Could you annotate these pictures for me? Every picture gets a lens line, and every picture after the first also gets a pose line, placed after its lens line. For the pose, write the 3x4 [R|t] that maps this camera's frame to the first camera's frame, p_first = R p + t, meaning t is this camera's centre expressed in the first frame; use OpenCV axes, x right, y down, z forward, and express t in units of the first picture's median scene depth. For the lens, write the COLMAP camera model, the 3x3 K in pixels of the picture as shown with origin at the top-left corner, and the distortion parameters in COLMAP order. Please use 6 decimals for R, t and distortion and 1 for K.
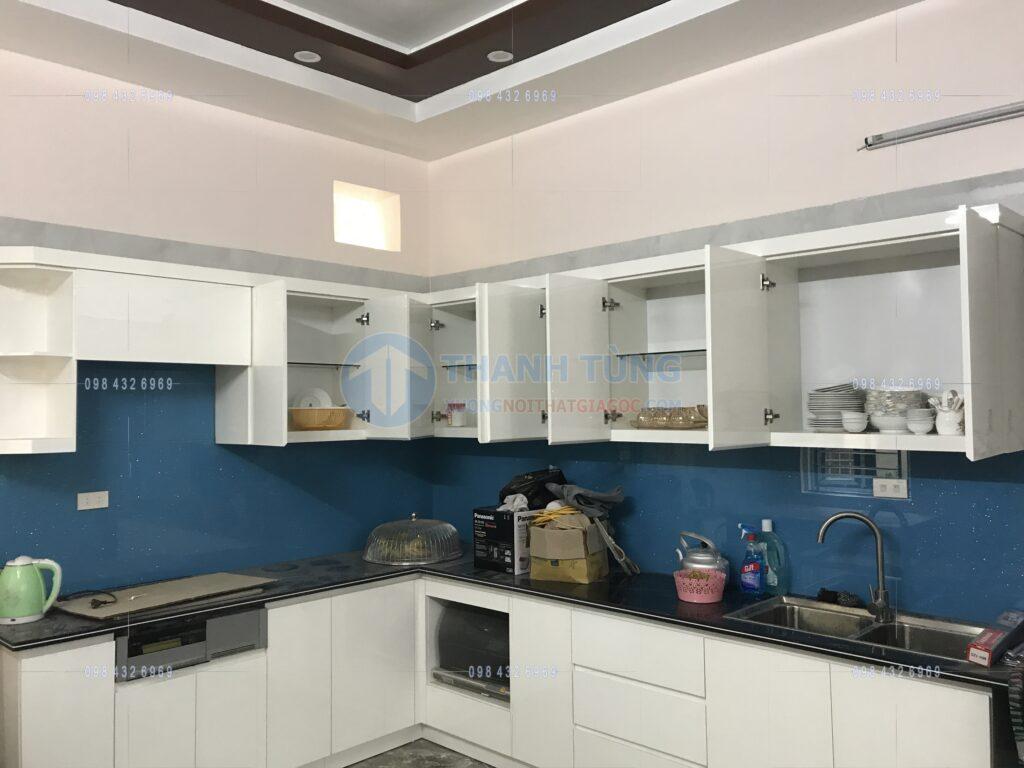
lens RADIAL K [[840.0, 0, 510.3], [0, 840.0, 372.7], [0, 0, 1]] dist [0.043961, -0.048532]
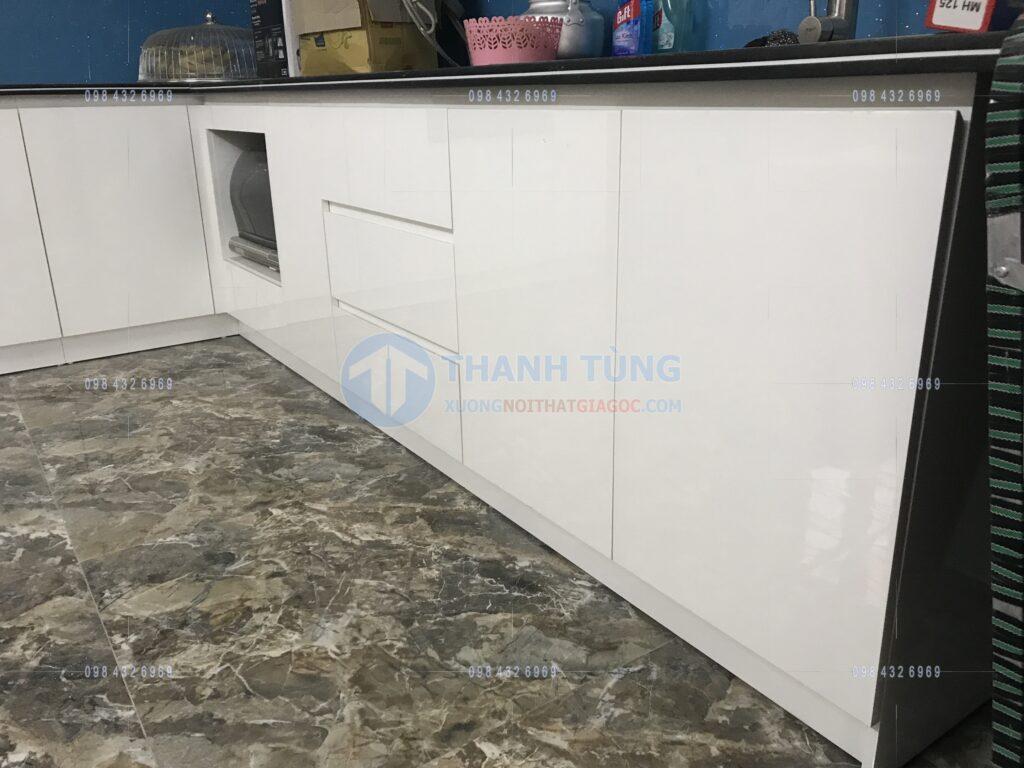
lens RADIAL K [[840.0, 0, 510.0], [0, 840.0, 373.2], [0, 0, 1]] dist [0.043961, -0.048532]
pose [[0.979359, 0.059149, -0.193282, 0.308167], [0.013905, 0.934246, 0.356358, 0.235977], [0.201651, -0.351689, 0.914140, 0.419983]]
